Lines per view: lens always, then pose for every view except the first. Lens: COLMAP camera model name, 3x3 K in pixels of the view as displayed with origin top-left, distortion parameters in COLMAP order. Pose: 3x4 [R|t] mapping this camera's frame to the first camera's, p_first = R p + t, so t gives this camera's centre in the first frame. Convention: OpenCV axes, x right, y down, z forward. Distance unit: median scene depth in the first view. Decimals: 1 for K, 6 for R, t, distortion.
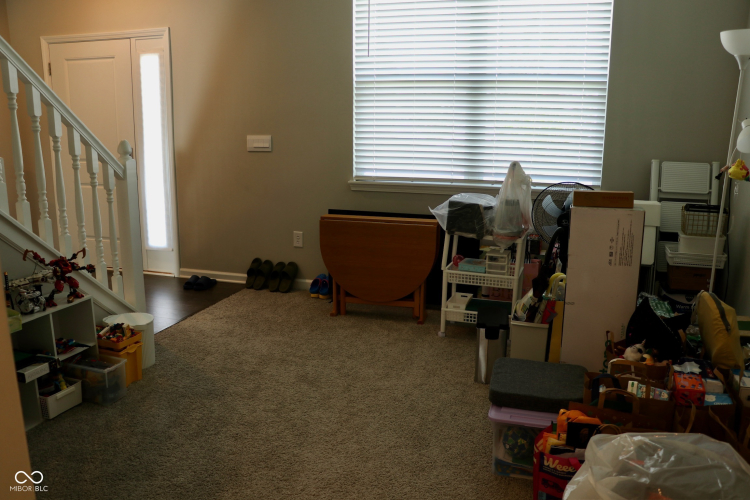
lens RADIAL K [[614.0, 0, 377.8], [0, 614.0, 262.2], [0, 0, 1]] dist [-0.183039, 0.160466]
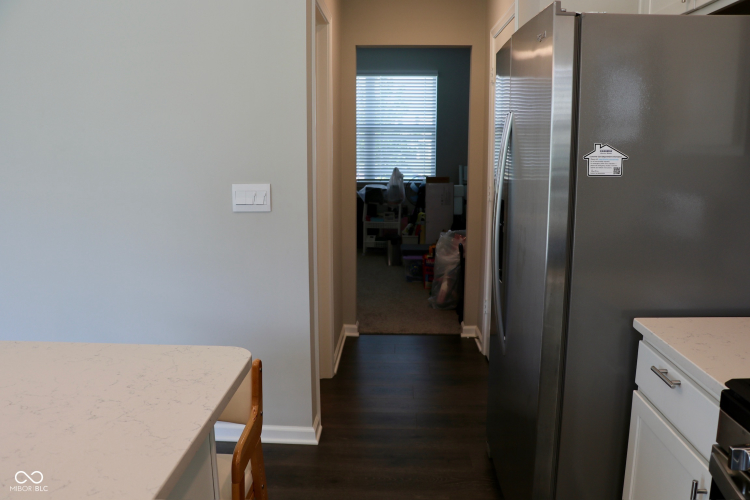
lens RADIAL K [[614.0, 0, 377.8], [0, 614.0, 262.2], [0, 0, 1]] dist [-0.183039, 0.160466]
pose [[0.963229, -0.046025, 0.264709, -0.407098], [0.058357, 0.997537, -0.038910, 0.238344], [-0.262266, 0.052927, 0.963543, -1.000993]]
